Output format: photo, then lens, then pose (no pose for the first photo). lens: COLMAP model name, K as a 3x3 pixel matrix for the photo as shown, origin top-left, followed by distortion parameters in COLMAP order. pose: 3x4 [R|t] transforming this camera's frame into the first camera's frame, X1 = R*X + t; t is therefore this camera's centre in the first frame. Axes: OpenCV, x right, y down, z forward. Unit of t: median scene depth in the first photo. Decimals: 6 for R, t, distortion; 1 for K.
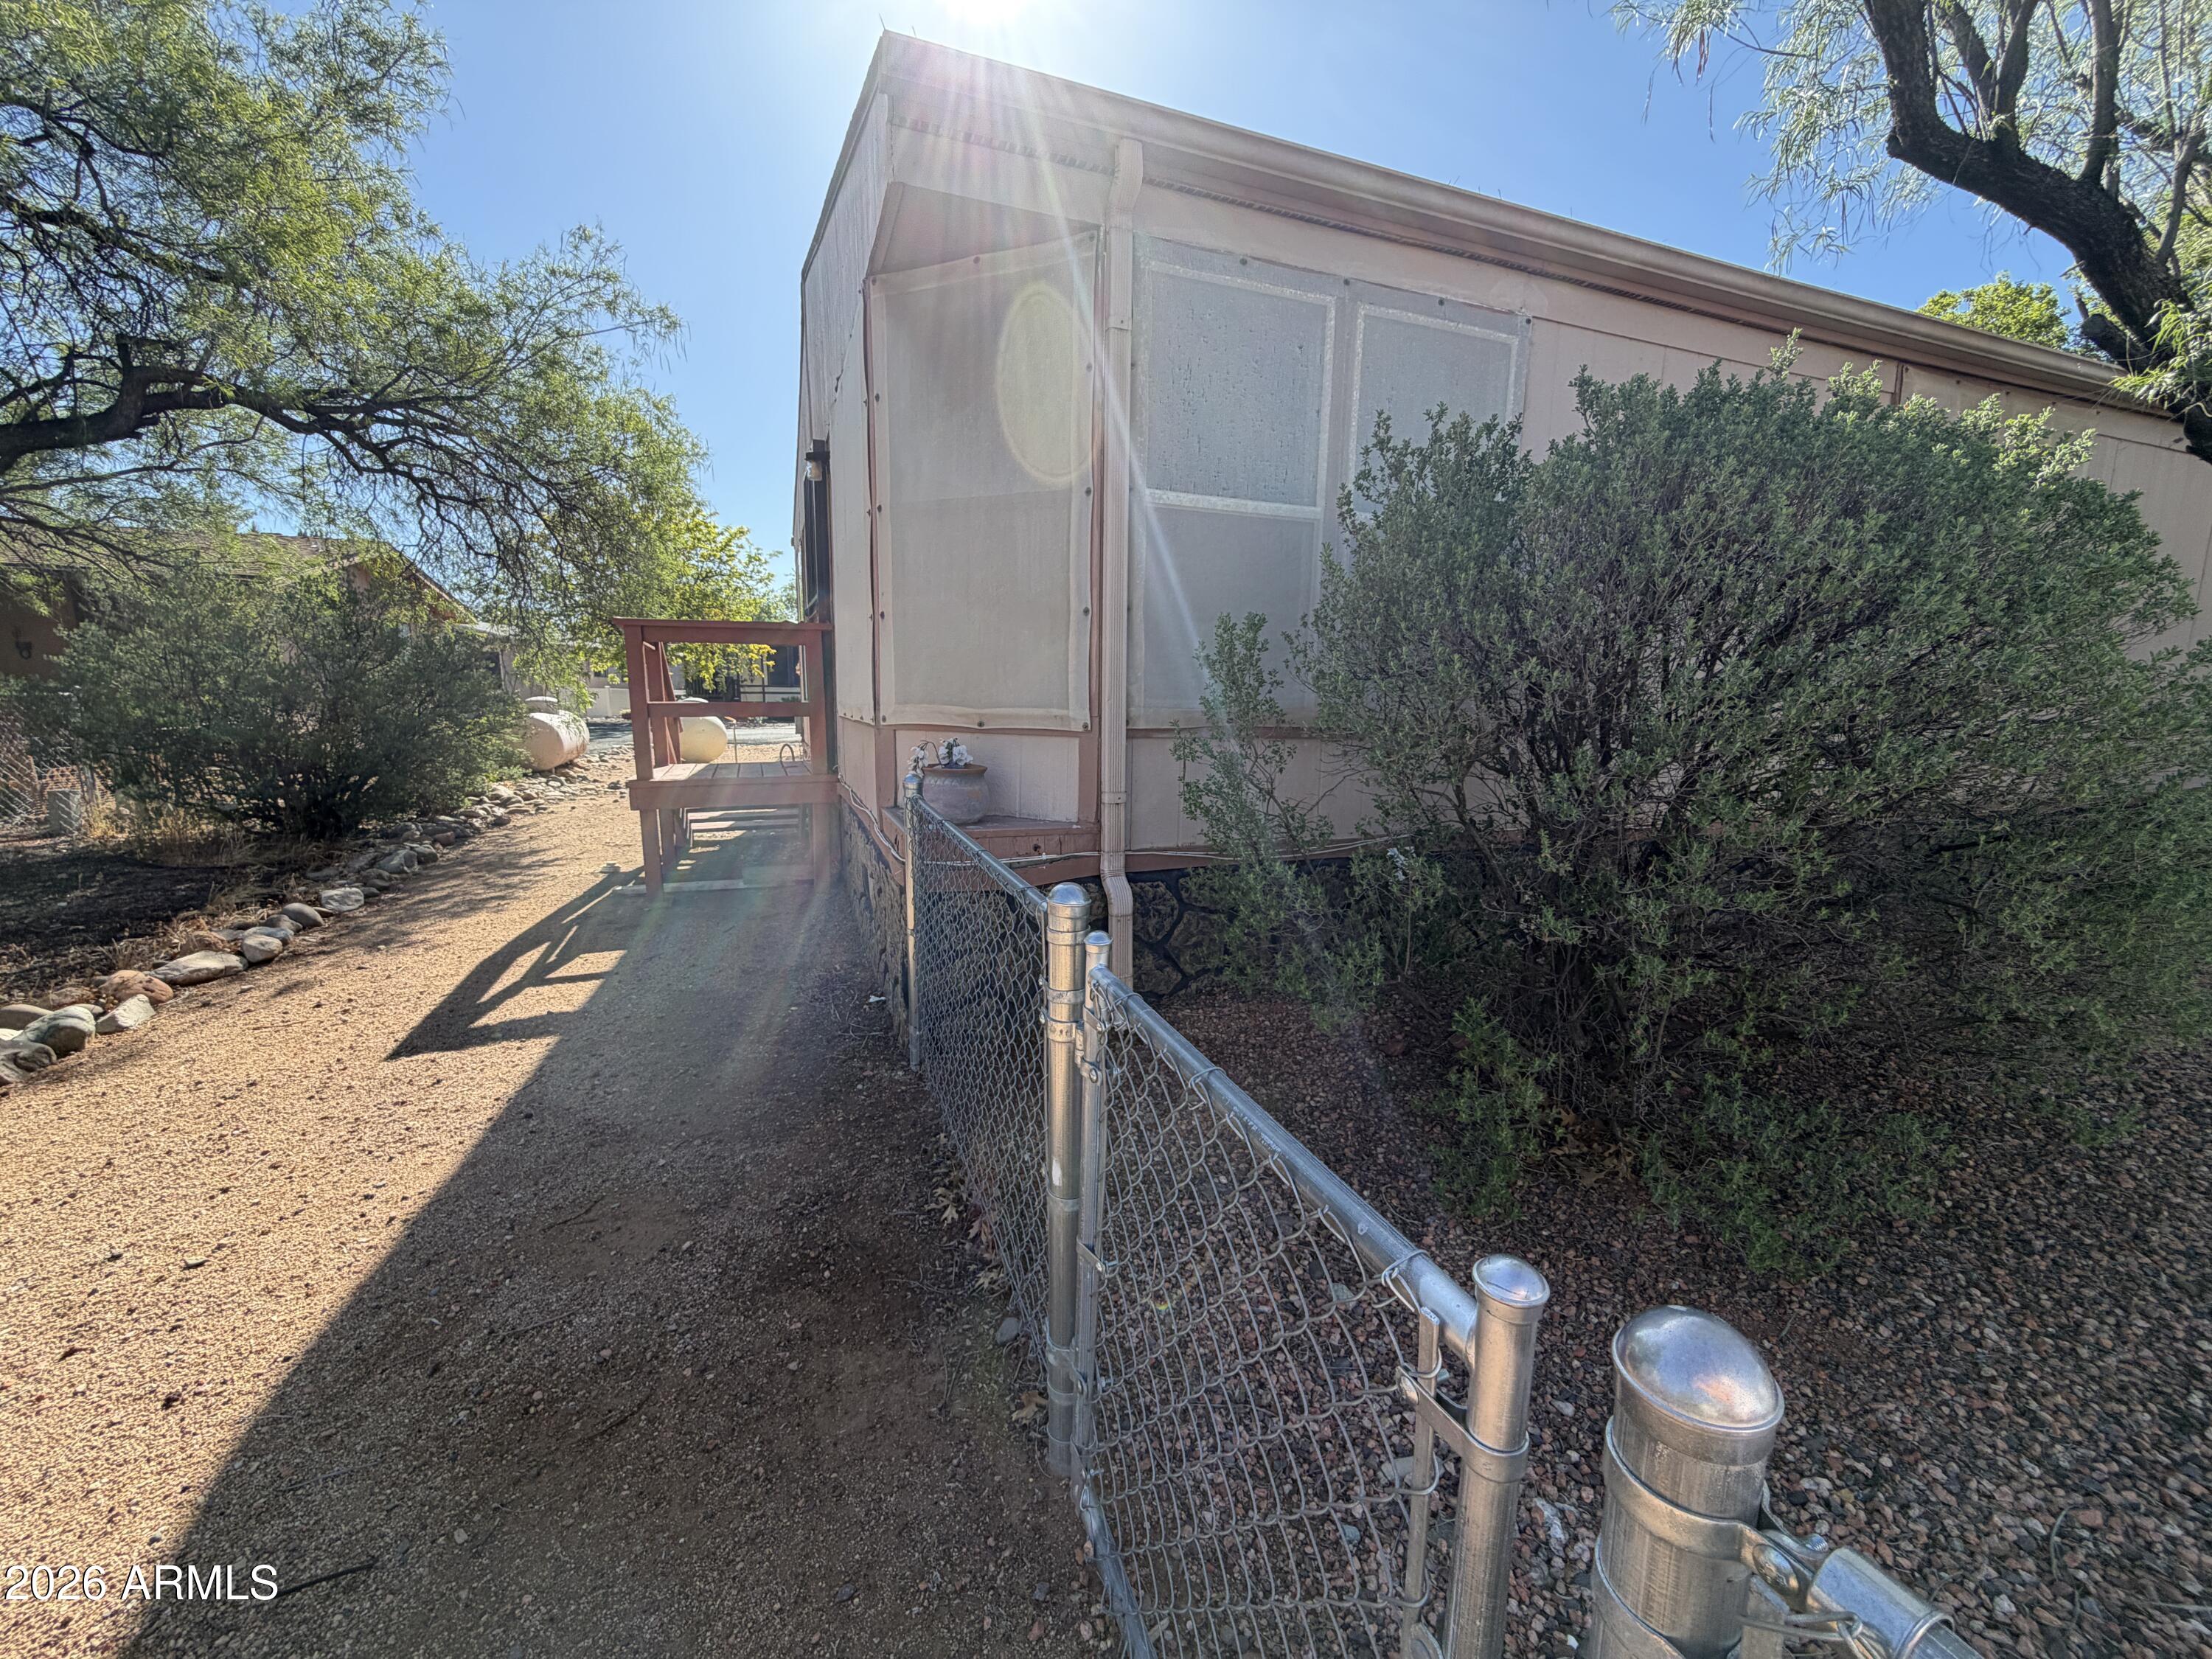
lens RADIAL K [[881.8, 0, 1098.8], [0, 881.8, 828.6], [0, 0, 1]] dist [0.000759, -0.000533]
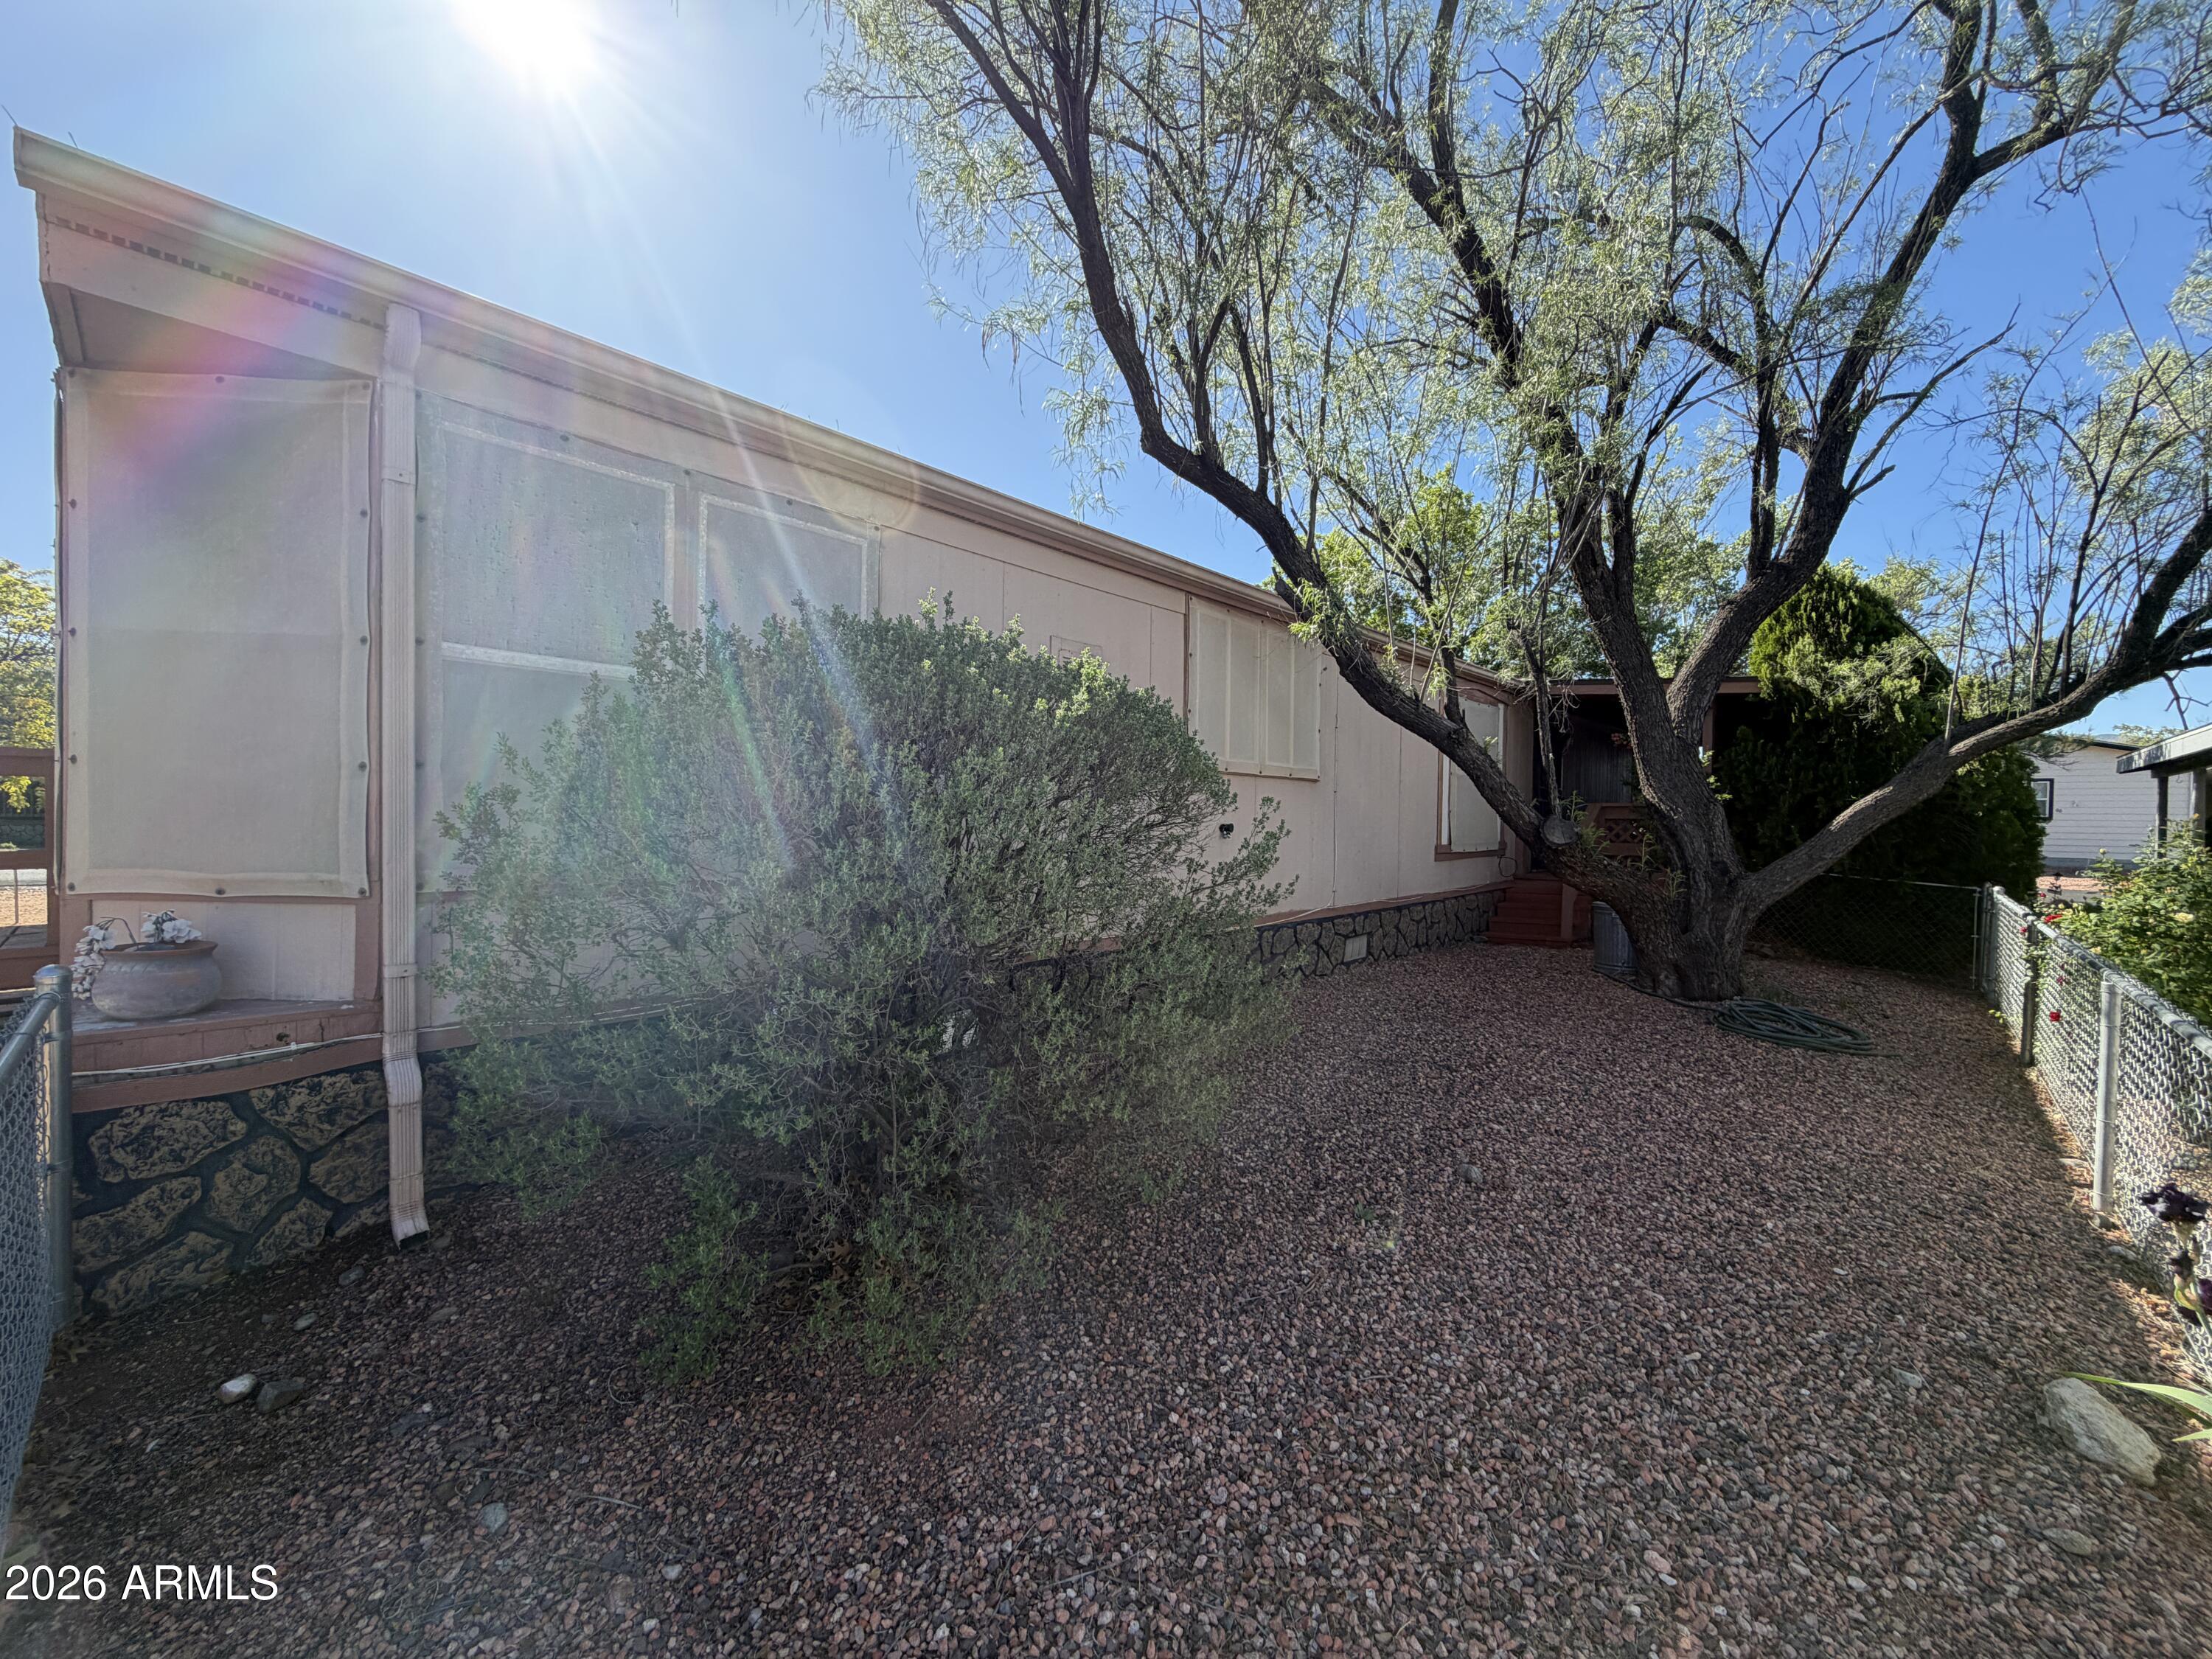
lens RADIAL K [[881.8, 0, 1098.8], [0, 881.8, 828.6], [0, 0, 1]] dist [0.000759, -0.000533]
pose [[0.895933, -0.004505, 0.444166, 0.250658], [0.062285, 0.991343, -0.115582, -0.029464], [-0.439800, 0.131219, 0.888458, -0.126418]]
